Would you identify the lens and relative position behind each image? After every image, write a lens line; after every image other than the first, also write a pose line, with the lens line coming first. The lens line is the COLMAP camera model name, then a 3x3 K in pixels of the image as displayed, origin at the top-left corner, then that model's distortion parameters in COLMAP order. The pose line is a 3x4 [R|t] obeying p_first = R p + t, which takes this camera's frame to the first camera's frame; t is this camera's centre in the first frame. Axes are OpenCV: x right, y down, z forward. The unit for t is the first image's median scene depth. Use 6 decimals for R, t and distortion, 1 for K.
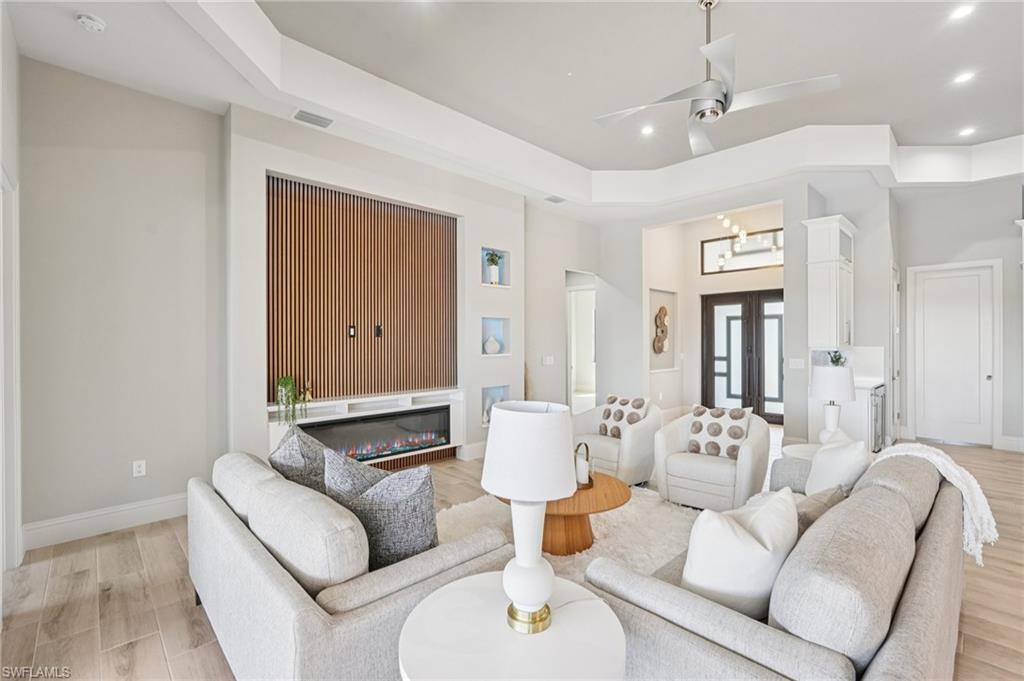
lens RADIAL K [[450.0, 0, 504.4], [0, 450.0, 342.7], [0, 0, 1]] dist [-0.012679, 0.006122]
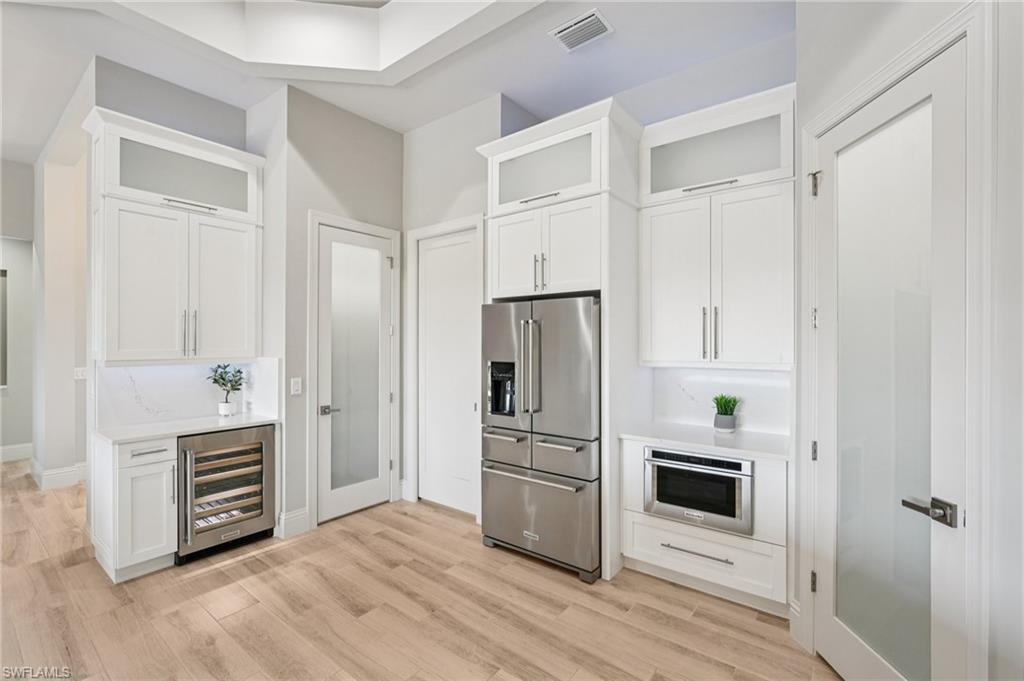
lens RADIAL K [[450.0, 0, 511.1], [0, 450.0, 341.2], [0, 0, 1]] dist [-0.012679, 0.006122]
pose [[0.987701, 0.001116, 0.156353, 0.773542], [-0.000092, 0.999978, -0.006558, -0.006223], [-0.156357, 0.006463, 0.987679, 0.279667]]
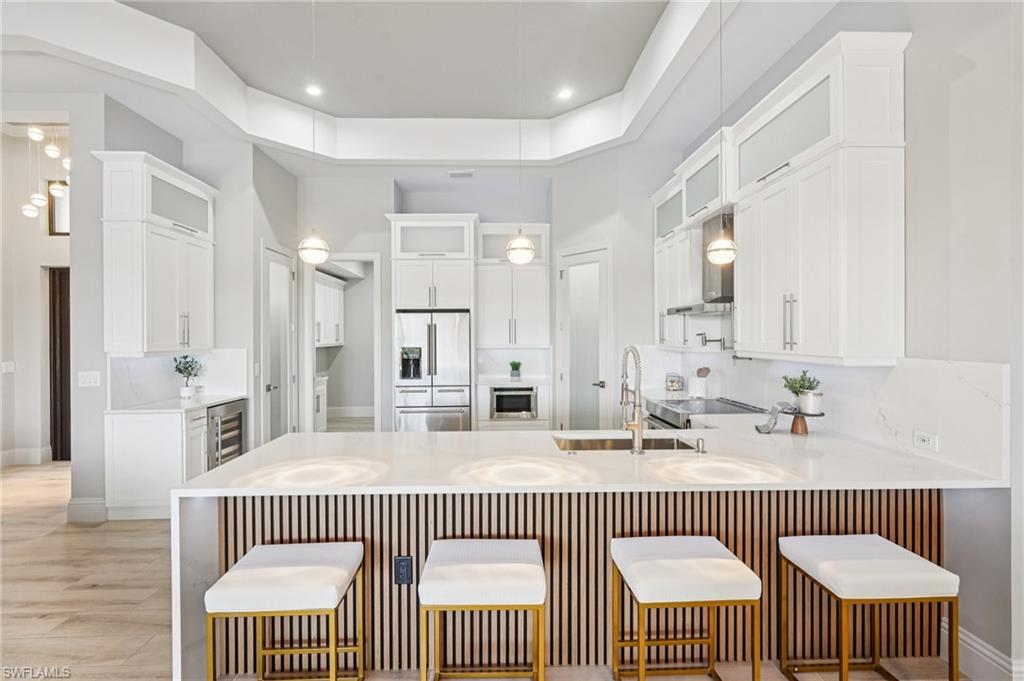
lens RADIAL K [[486.3, 0, 507.7], [0, 486.3, 335.0], [0, 0, 1]] dist [-0.005906, 0.000763]
pose [[0.657428, -0.002373, 0.753513, 0.377857], [0.007708, 0.999964, -0.003576, -0.005583], [-0.753478, 0.008160, 0.657423, 0.085030]]
